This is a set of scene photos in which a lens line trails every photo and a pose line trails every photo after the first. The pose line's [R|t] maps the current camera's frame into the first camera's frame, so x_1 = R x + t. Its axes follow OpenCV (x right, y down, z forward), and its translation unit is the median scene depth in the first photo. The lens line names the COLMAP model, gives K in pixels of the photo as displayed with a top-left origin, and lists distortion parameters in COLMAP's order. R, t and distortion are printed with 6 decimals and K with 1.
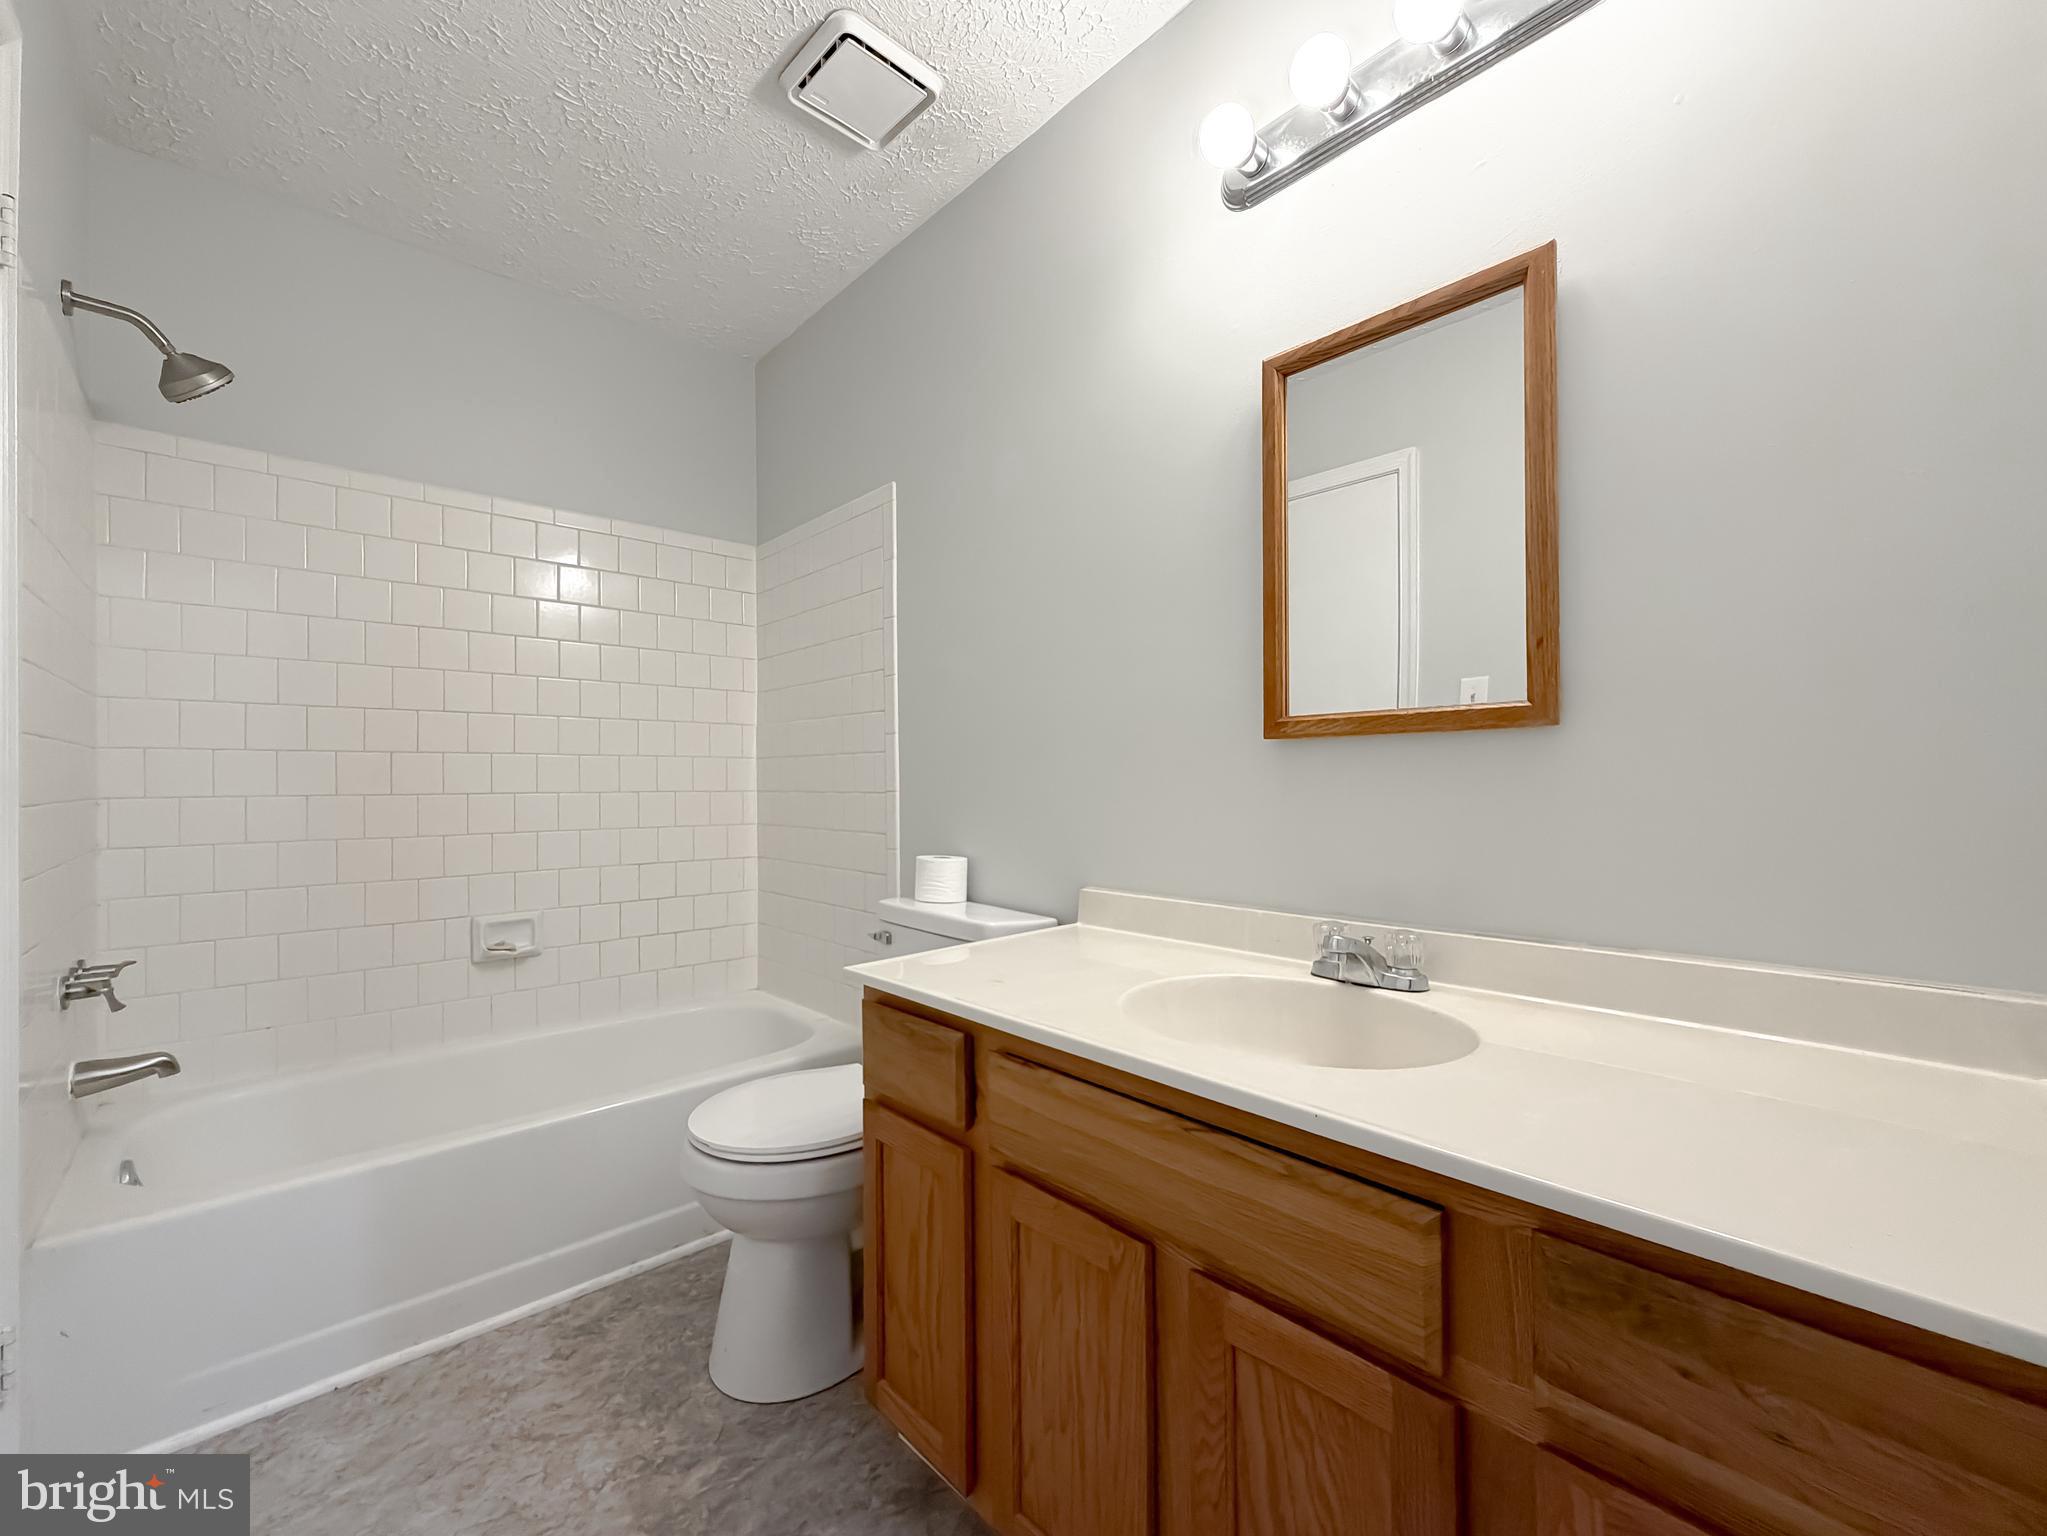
lens RADIAL K [[836.3, 0, 1015.7], [0, 836.3, 776.8], [0, 0, 1]] dist [-0.000391, 0.000269]
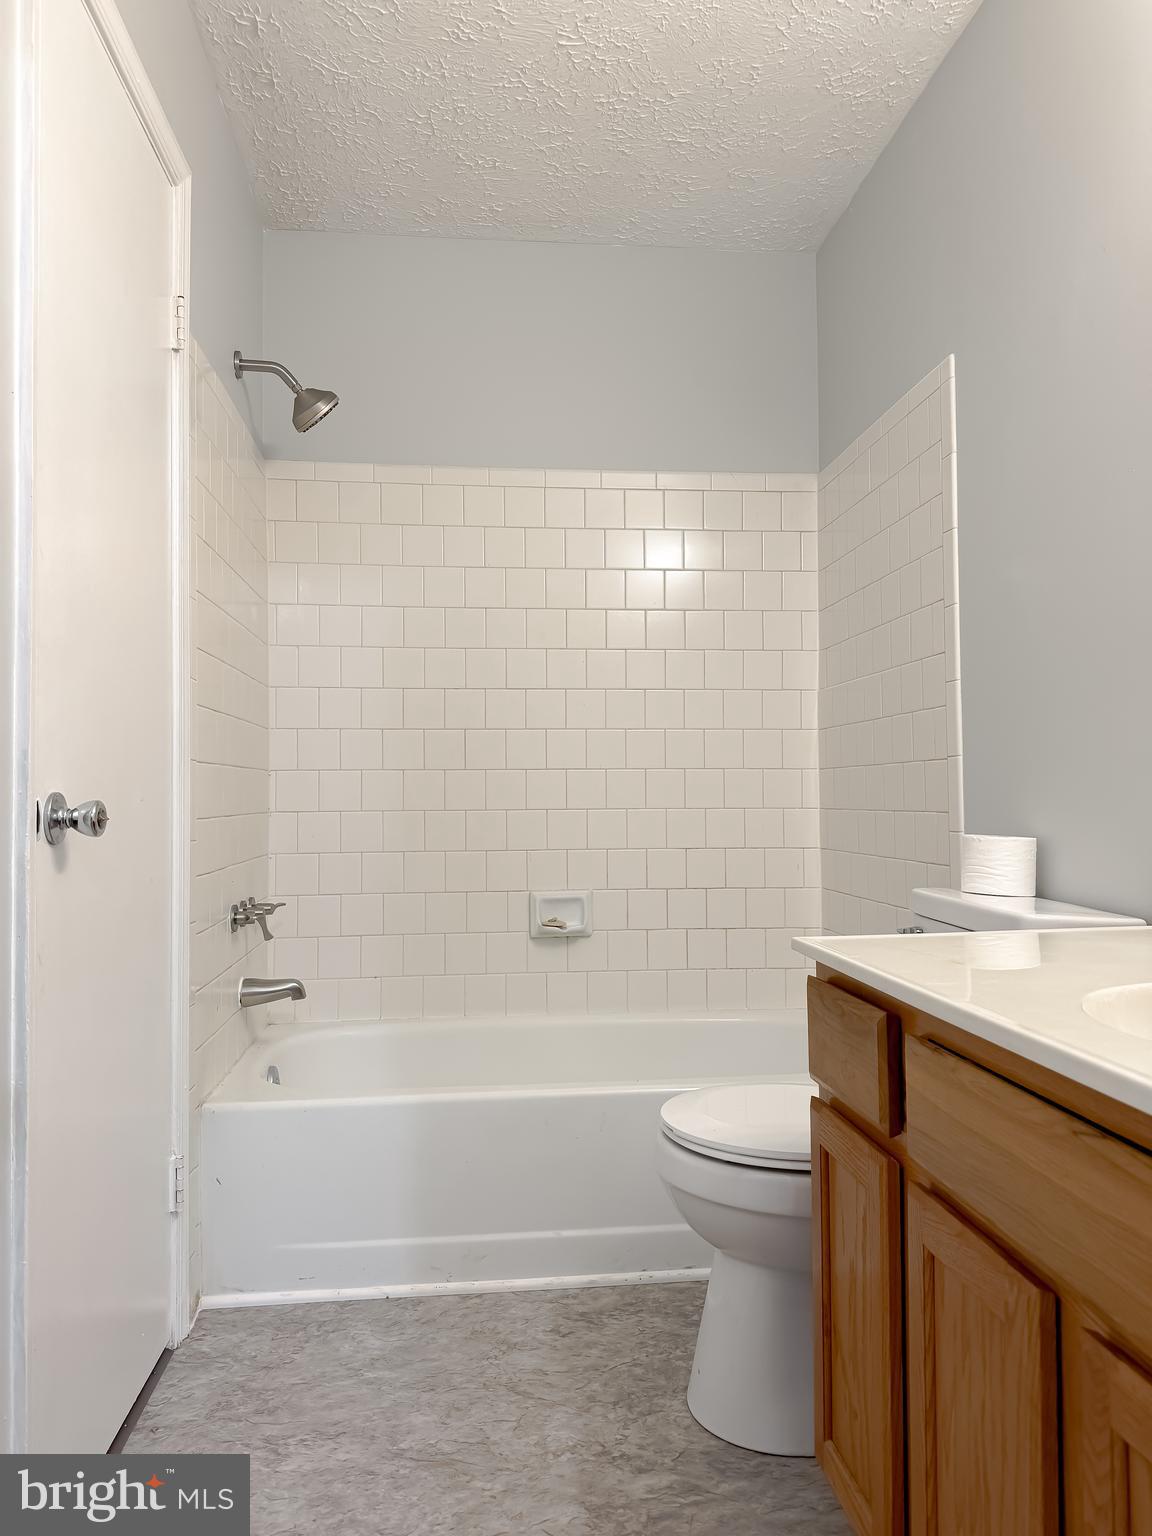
lens RADIAL K [[1079.3, 0, 578.9], [0, 1079.3, 769.1], [0, 0, 1]] dist [0.034289, -0.048036]
pose [[0.810504, -0.014827, -0.585546, 0.258685], [0.005439, 0.999827, -0.017788, 0.075111], [0.585708, 0.011233, 0.810444, -0.013752]]
